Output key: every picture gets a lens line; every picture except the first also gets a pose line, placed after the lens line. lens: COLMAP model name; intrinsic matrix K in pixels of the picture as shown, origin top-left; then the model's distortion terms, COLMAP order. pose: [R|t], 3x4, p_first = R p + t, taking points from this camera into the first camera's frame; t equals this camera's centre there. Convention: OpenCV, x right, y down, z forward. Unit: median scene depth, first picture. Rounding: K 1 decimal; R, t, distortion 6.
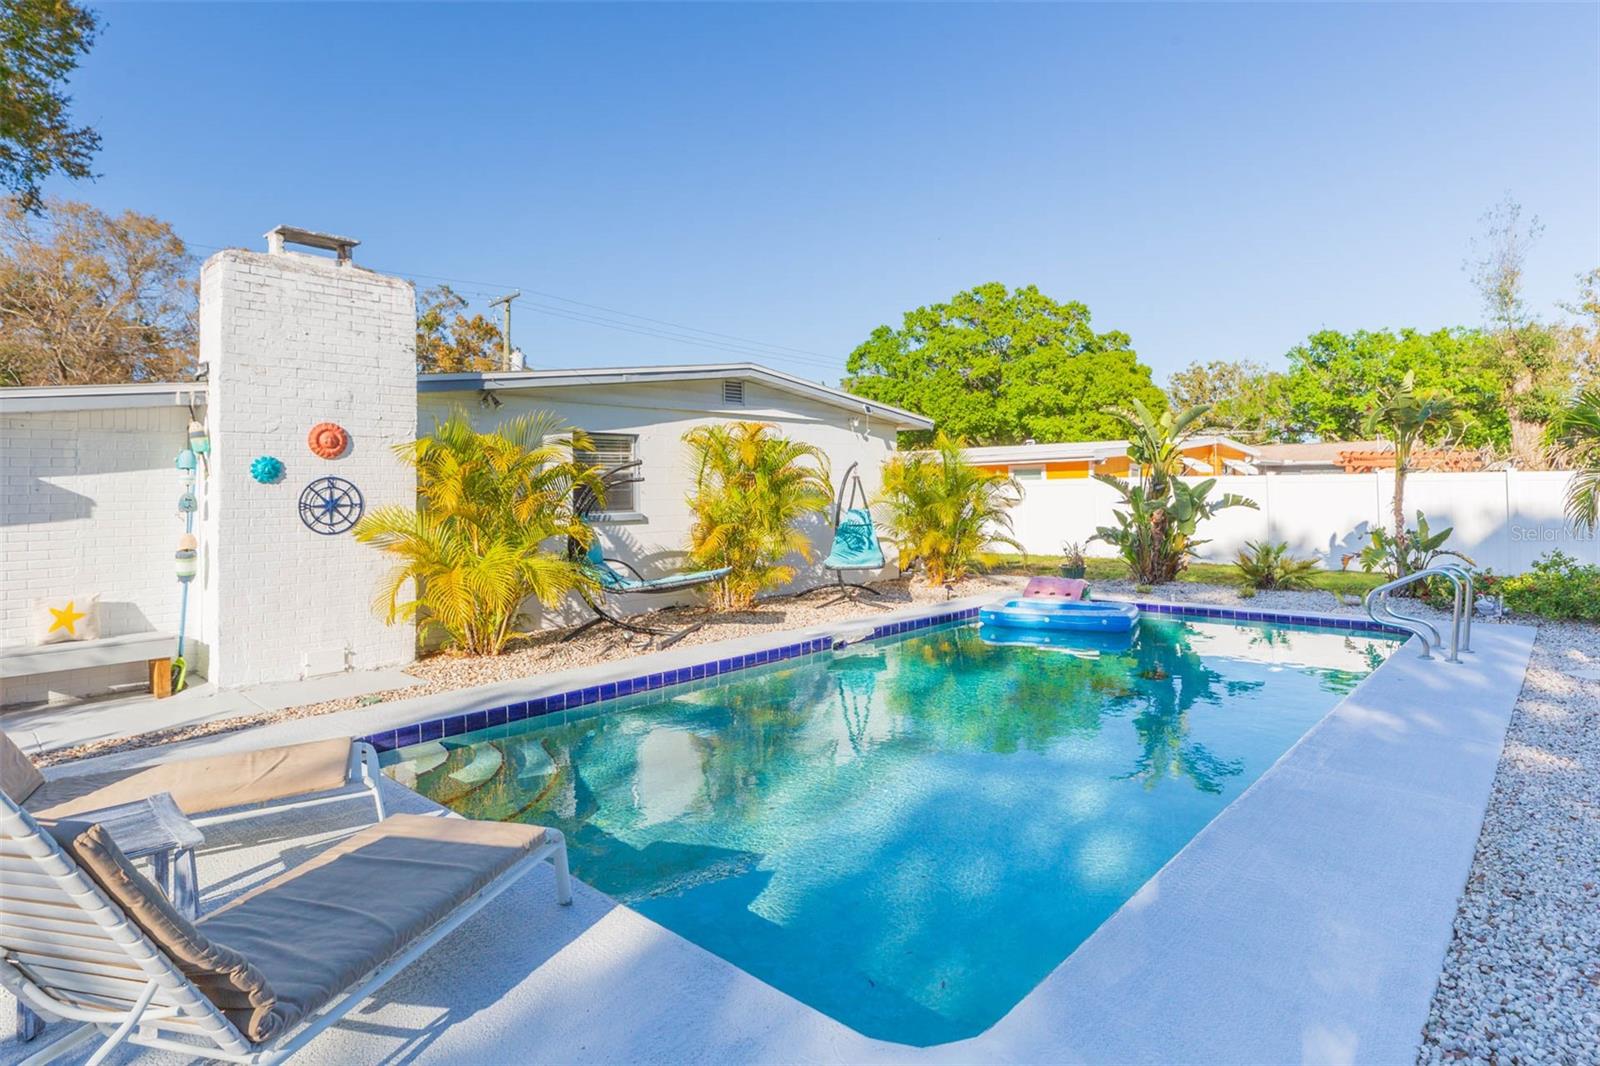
lens RADIAL K [[852.1, 0, 823.9], [0, 852.1, 442.5], [0, 0, 1]] dist [0.003264, 0.001382]
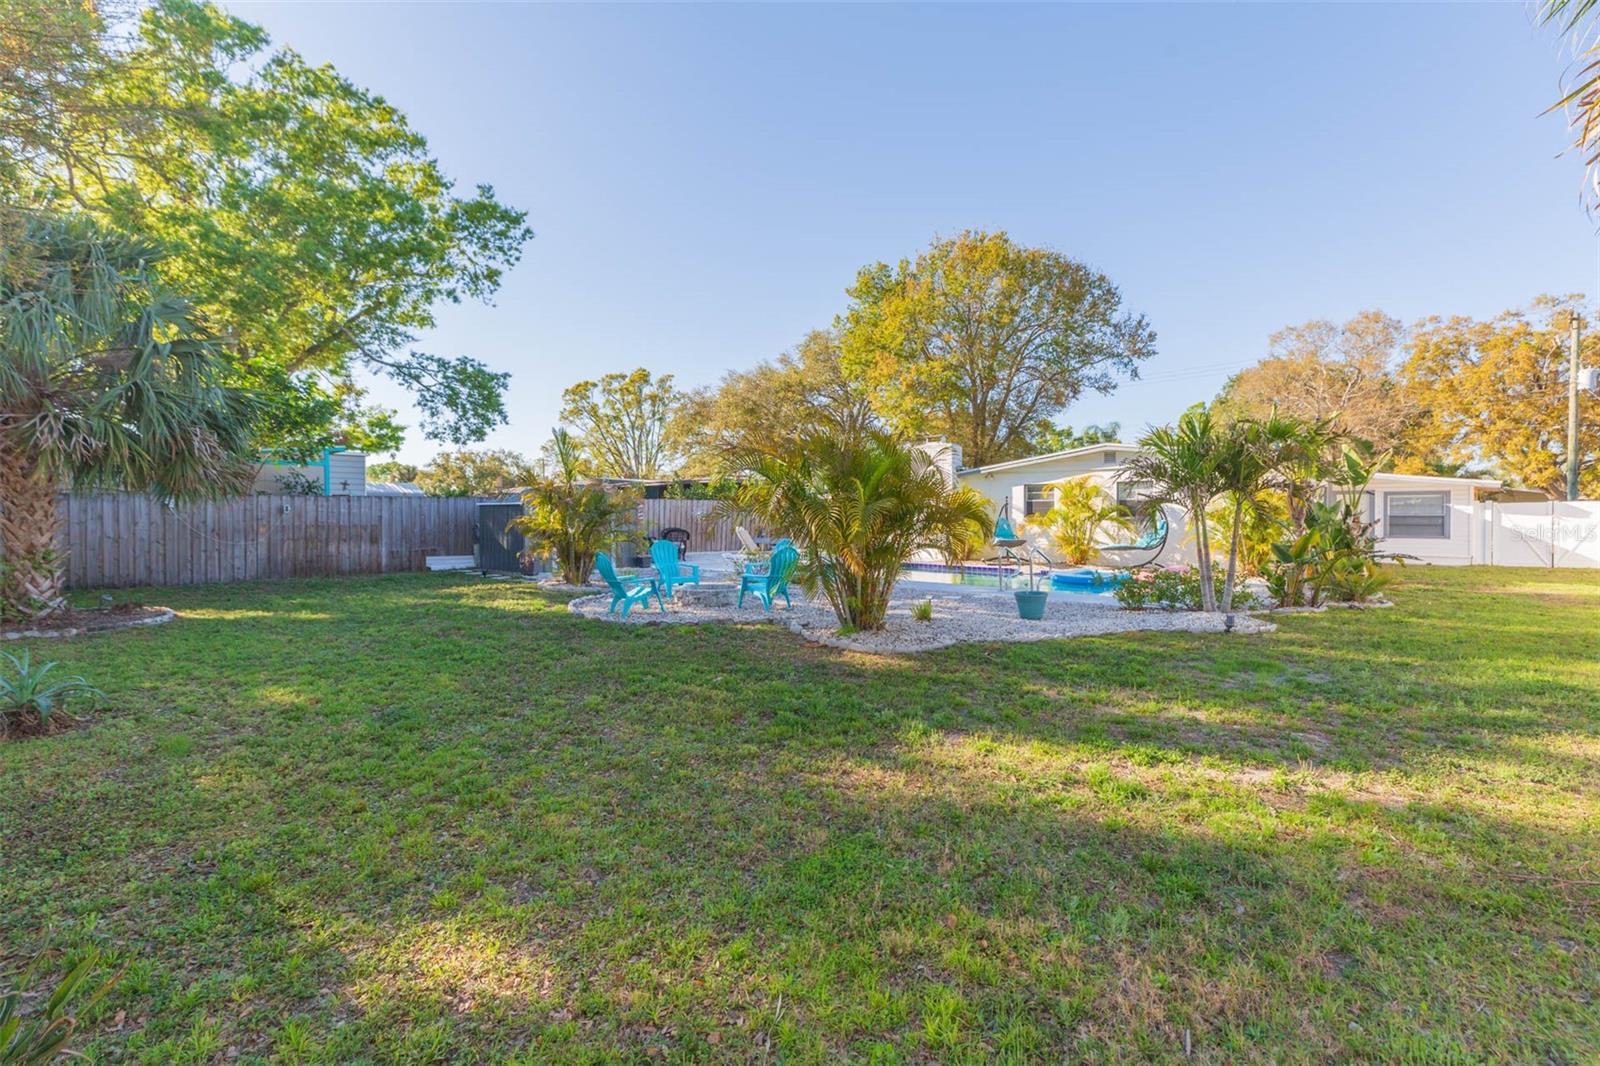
lens RADIAL K [[728.8, 0, 800.2], [0, 728.8, 508.4], [0, 0, 1]] dist [0.003194, 0.001624]
pose [[-0.049891, 0.006282, -0.998735, 2.446614], [0.053545, 0.998559, 0.003607, 0.018174], [0.997318, -0.053297, -0.050155, 0.581027]]
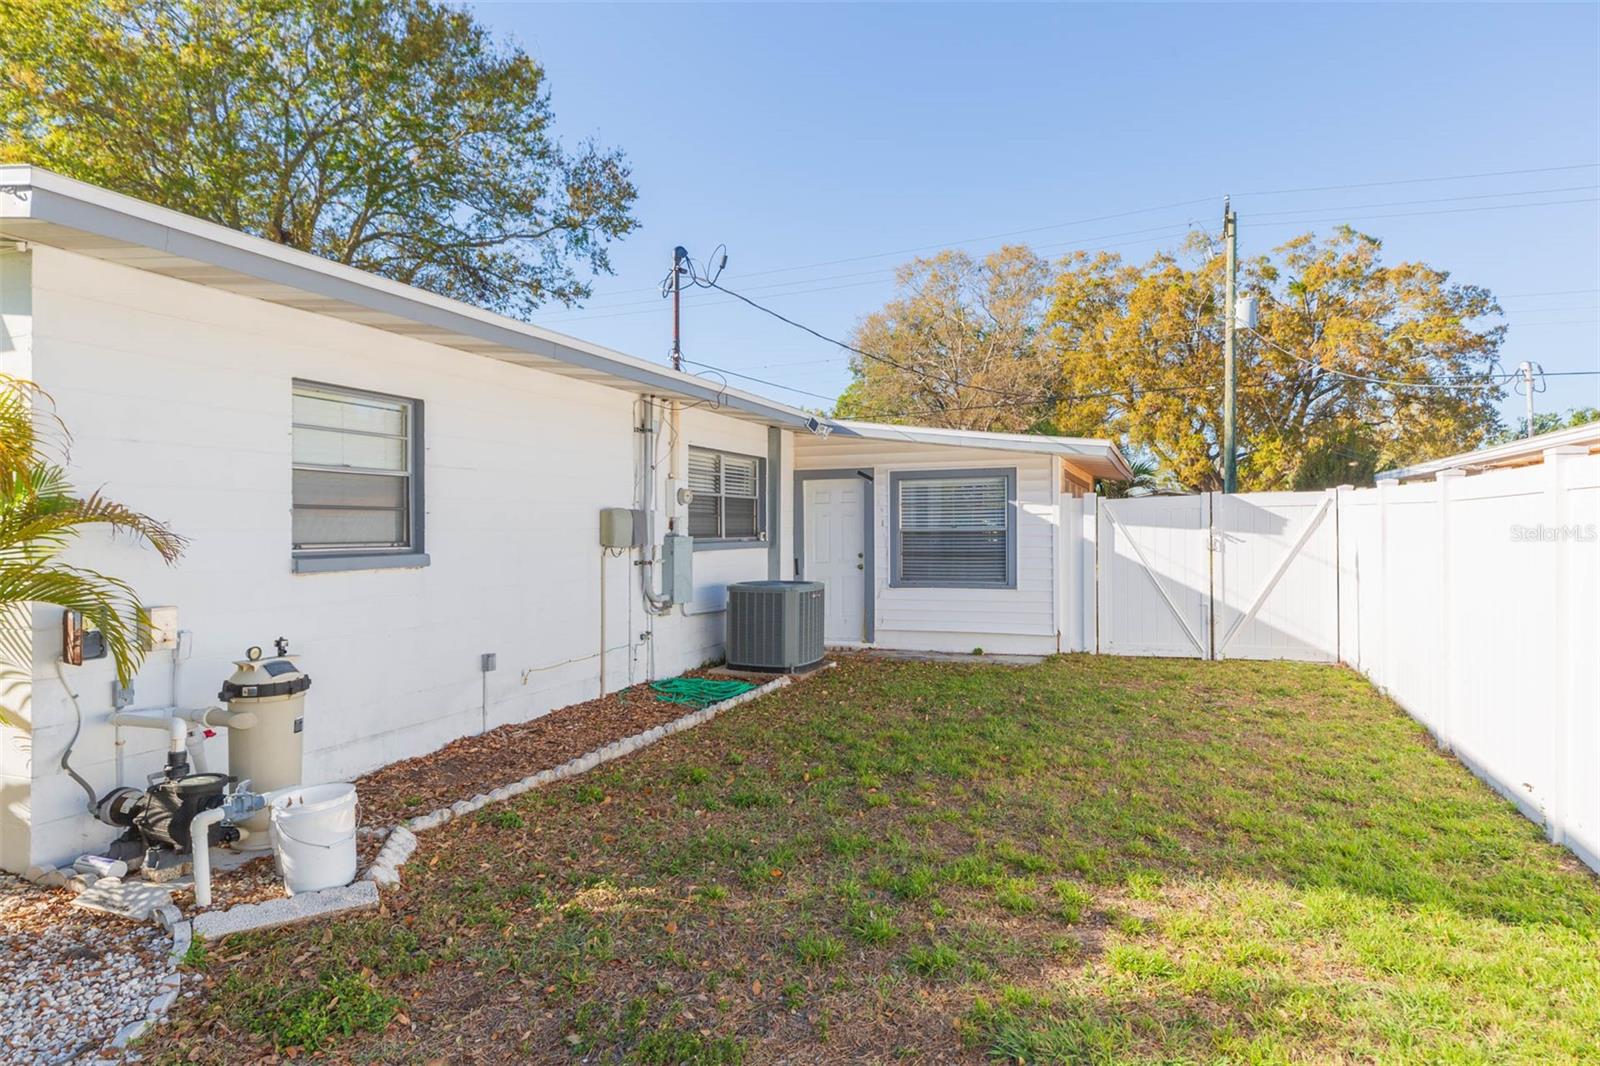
lens RADIAL K [[902.2, 0, 803.5], [0, 902.2, 529.1], [0, 0, 1]] dist [0.002922, 0.001306]
pose [[0.326791, 0.012233, -0.945017, 0.762071], [0.056562, 0.997871, 0.032477, 0.121917], [0.943402, -0.064066, 0.325403, 2.126325]]
